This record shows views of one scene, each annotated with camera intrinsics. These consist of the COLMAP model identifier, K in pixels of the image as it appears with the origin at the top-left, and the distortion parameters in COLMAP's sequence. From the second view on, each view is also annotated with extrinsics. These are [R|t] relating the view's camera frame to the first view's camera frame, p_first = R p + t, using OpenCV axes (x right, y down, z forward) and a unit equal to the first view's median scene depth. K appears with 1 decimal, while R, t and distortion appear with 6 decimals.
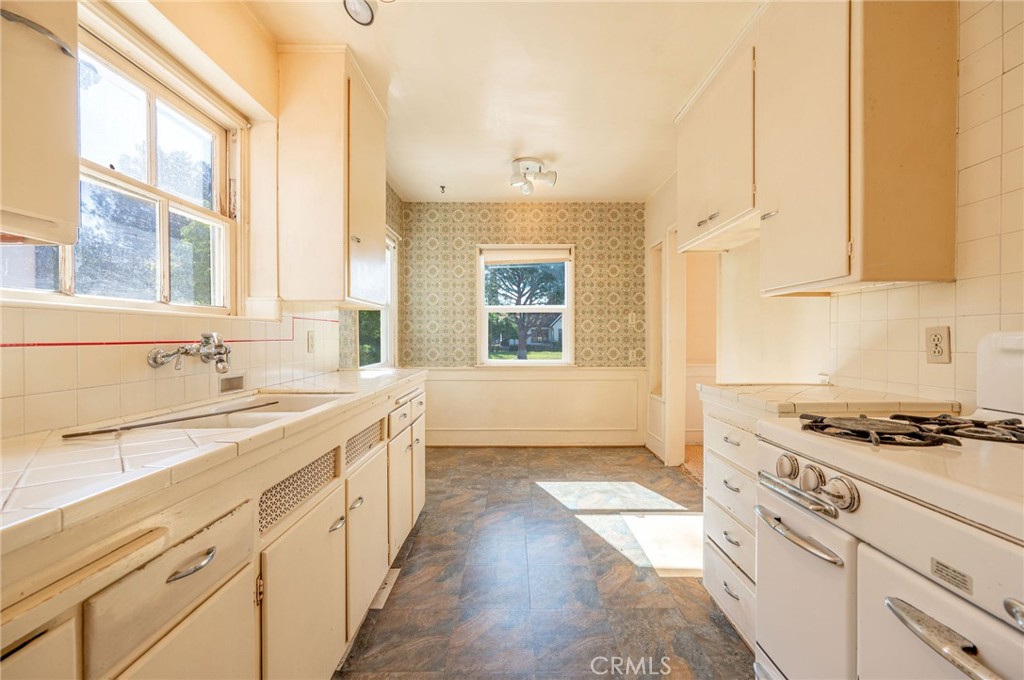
lens RADIAL K [[400.3, 0, 510.3], [0, 400.3, 339.9], [0, 0, 1]] dist [-0.001614, -0.000029]
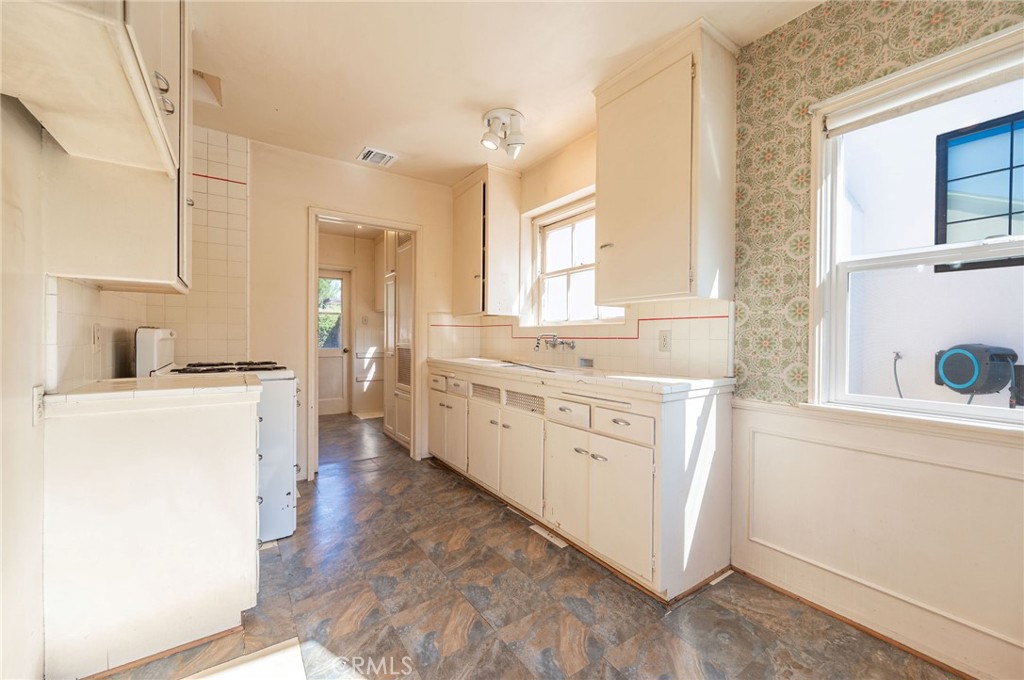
lens RADIAL K [[400.3, 0, 513.6], [0, 400.3, 337.3], [0, 0, 1]] dist [-0.001614, -0.000029]
pose [[-0.819322, -0.004053, -0.573319, 0.479219], [-0.009451, 0.999935, 0.006438, -0.006998], [0.573255, 0.010693, -0.819307, 1.888766]]
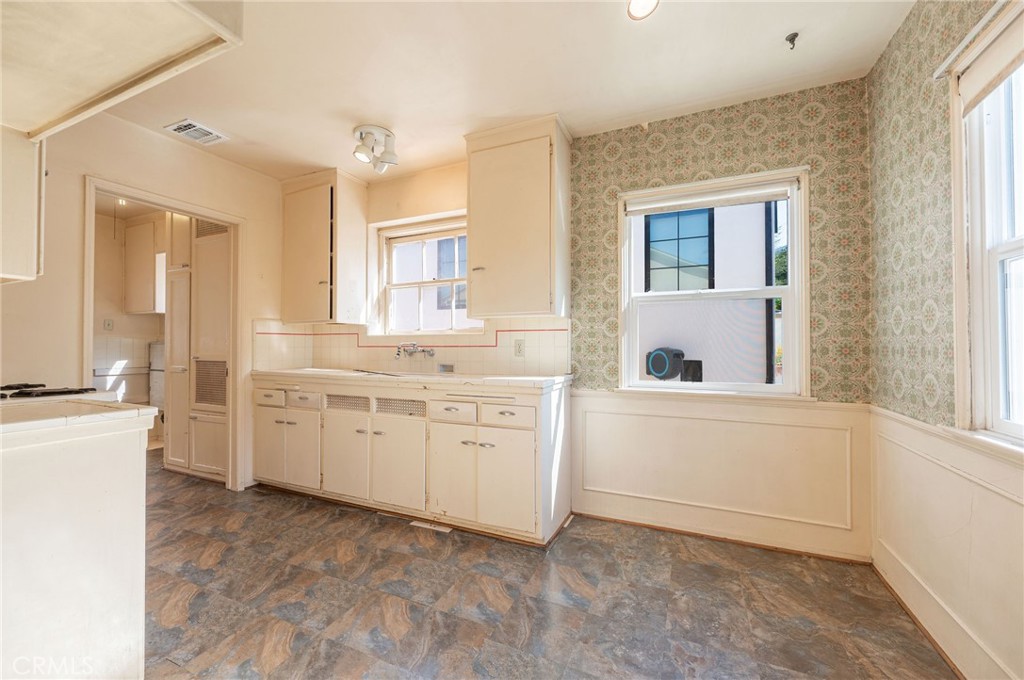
lens RADIAL K [[400.3, 0, 512.3], [0, 400.3, 336.4], [0, 0, 1]] dist [-0.001614, -0.000029]
pose [[-0.405917, -0.017483, -0.913743, 0.812837], [-0.003807, 0.999841, -0.017439, -0.010336], [0.913902, -0.003600, -0.405919, 1.754554]]
